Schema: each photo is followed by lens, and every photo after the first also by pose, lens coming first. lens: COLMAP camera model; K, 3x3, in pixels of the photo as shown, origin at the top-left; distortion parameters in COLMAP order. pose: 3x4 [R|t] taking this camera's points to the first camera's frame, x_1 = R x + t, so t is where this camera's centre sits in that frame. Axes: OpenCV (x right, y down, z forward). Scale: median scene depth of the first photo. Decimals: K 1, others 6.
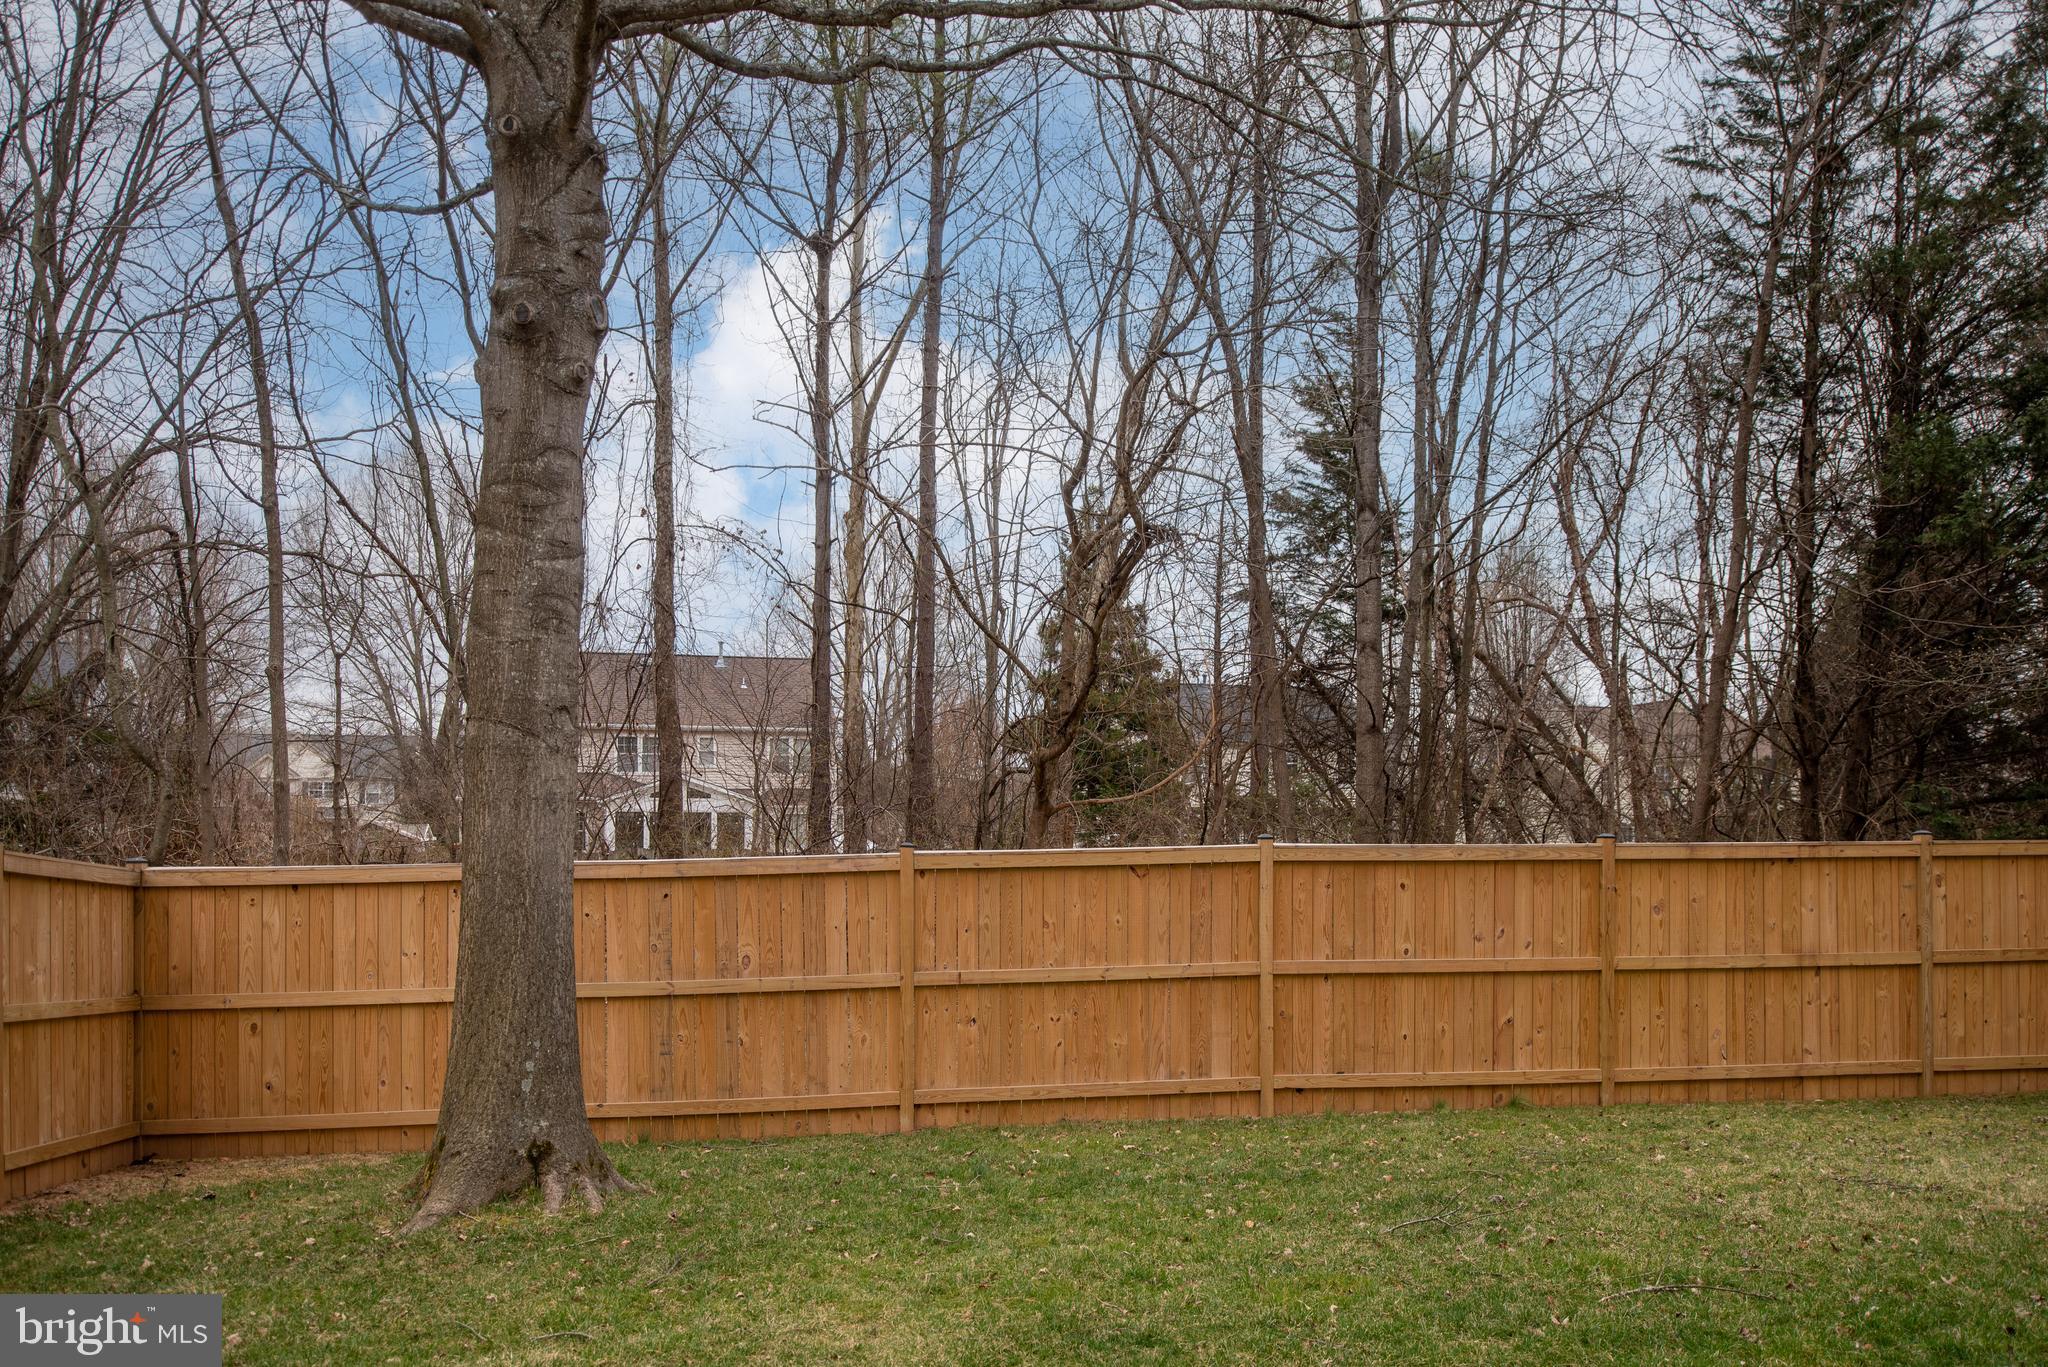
lens RADIAL K [[1411.9, 0, 1019.9], [0, 1411.9, 834.0], [0, 0, 1]] dist [-0.005240, -0.010940]
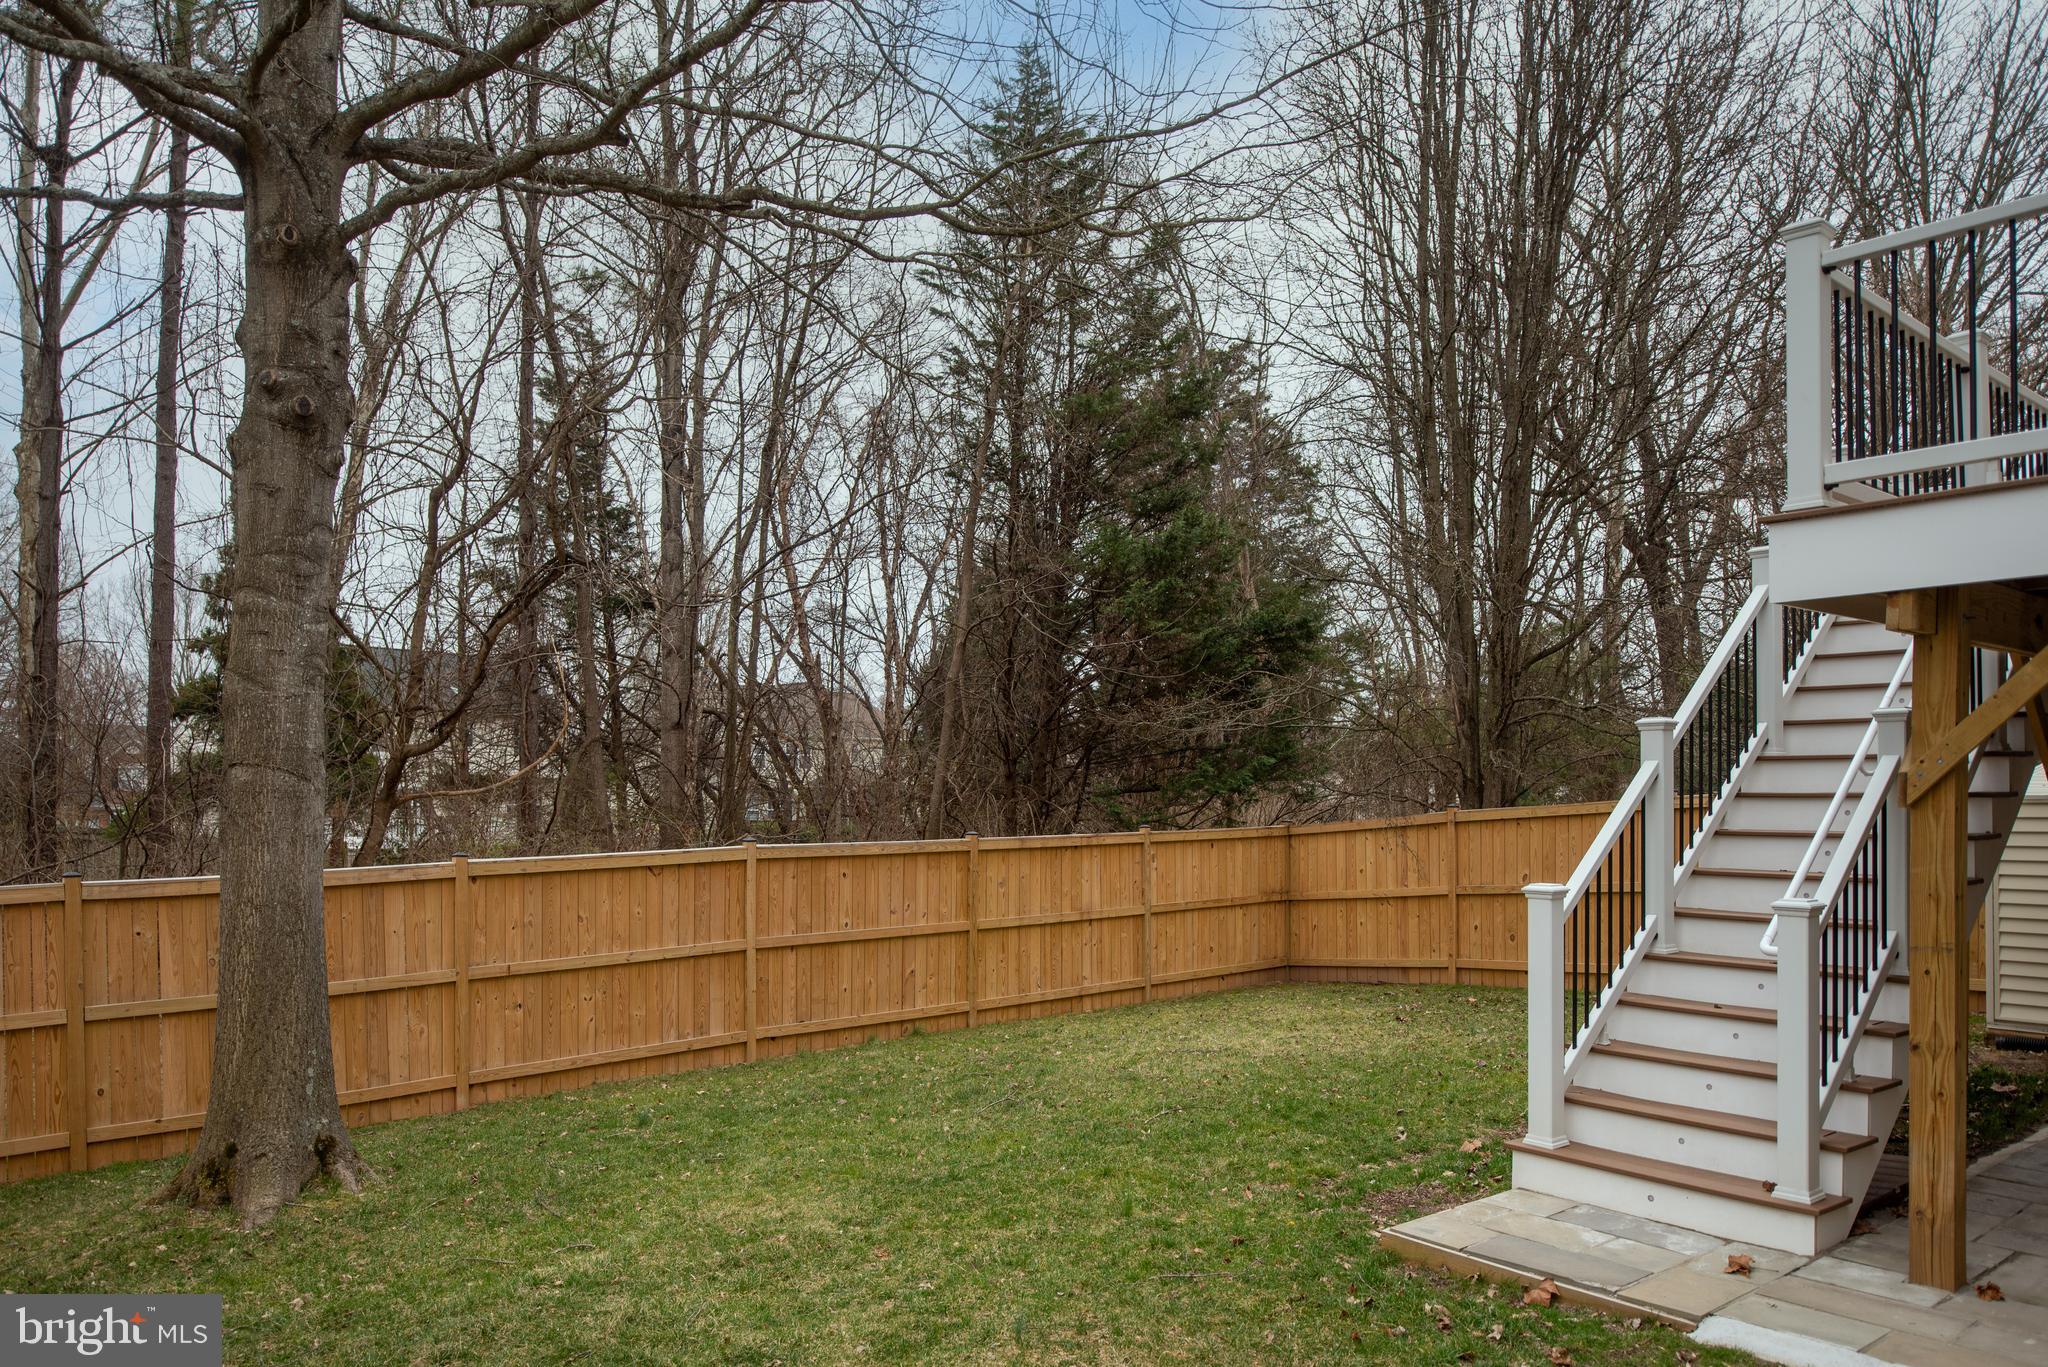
lens RADIAL K [[1411.9, 0, 1019.9], [0, 1411.9, 834.0], [0, 0, 1]] dist [-0.005240, -0.010940]
pose [[0.819869, -0.018674, 0.572246, -0.347371], [0.003106, 0.999598, 0.028170, -0.037694], [-0.572542, -0.021318, 0.819598, -0.165874]]
